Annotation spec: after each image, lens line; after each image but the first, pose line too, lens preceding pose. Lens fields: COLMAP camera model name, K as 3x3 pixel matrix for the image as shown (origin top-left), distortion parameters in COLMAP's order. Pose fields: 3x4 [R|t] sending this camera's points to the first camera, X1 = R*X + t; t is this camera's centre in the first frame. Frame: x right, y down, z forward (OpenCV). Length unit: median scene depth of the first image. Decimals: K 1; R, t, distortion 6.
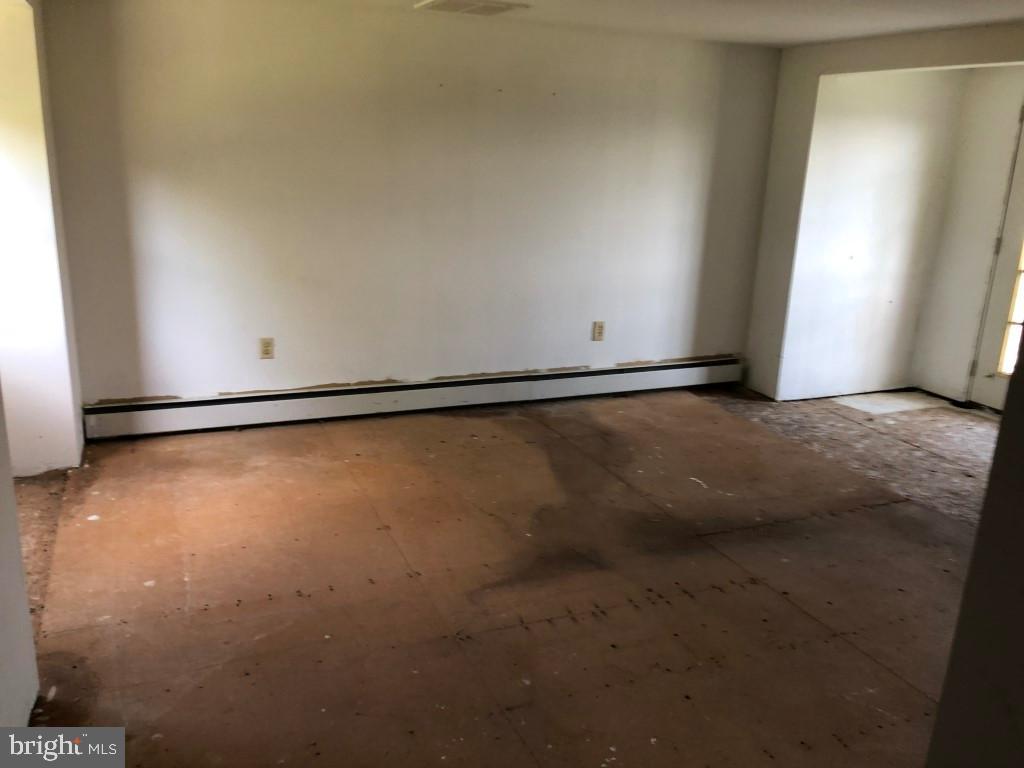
lens RADIAL K [[852.8, 0, 511.4], [0, 852.8, 391.2], [0, 0, 1]] dist [0.005848, -0.007661]
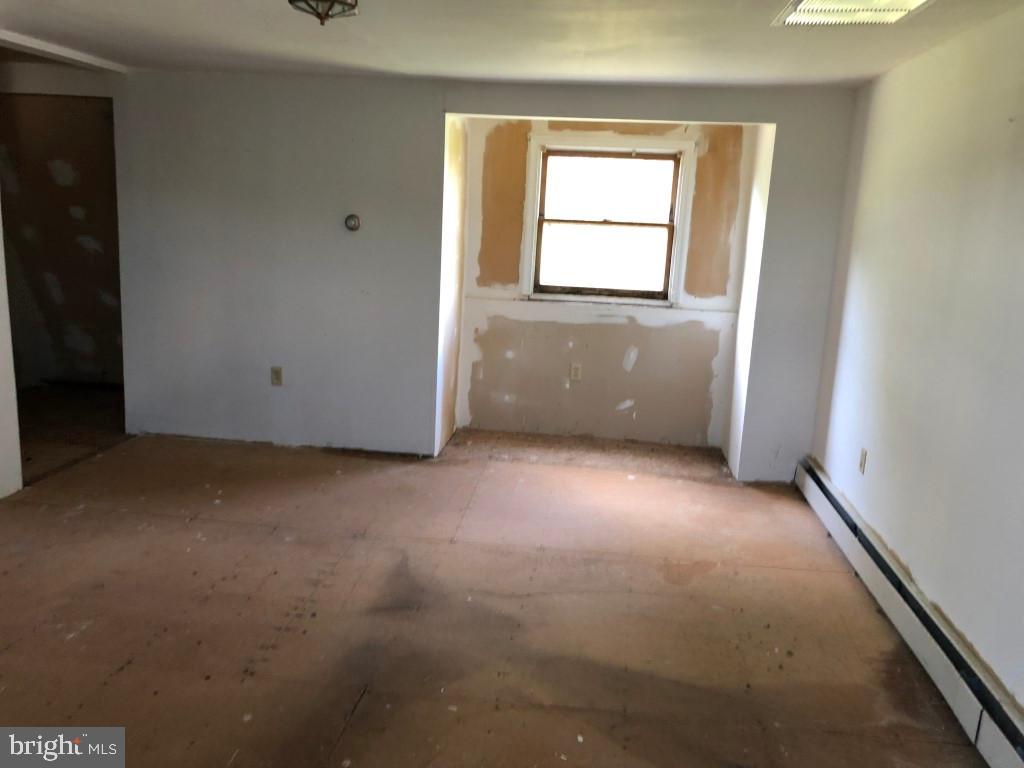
lens RADIAL K [[852.8, 0, 511.4], [0, 852.8, 391.2], [0, 0, 1]] dist [0.005848, -0.007661]
pose [[-0.510735, 0.111934, -0.852421, 0.662764], [-0.303890, 0.903981, 0.300782, -0.286718], [0.804239, 0.412662, -0.427679, 1.152632]]
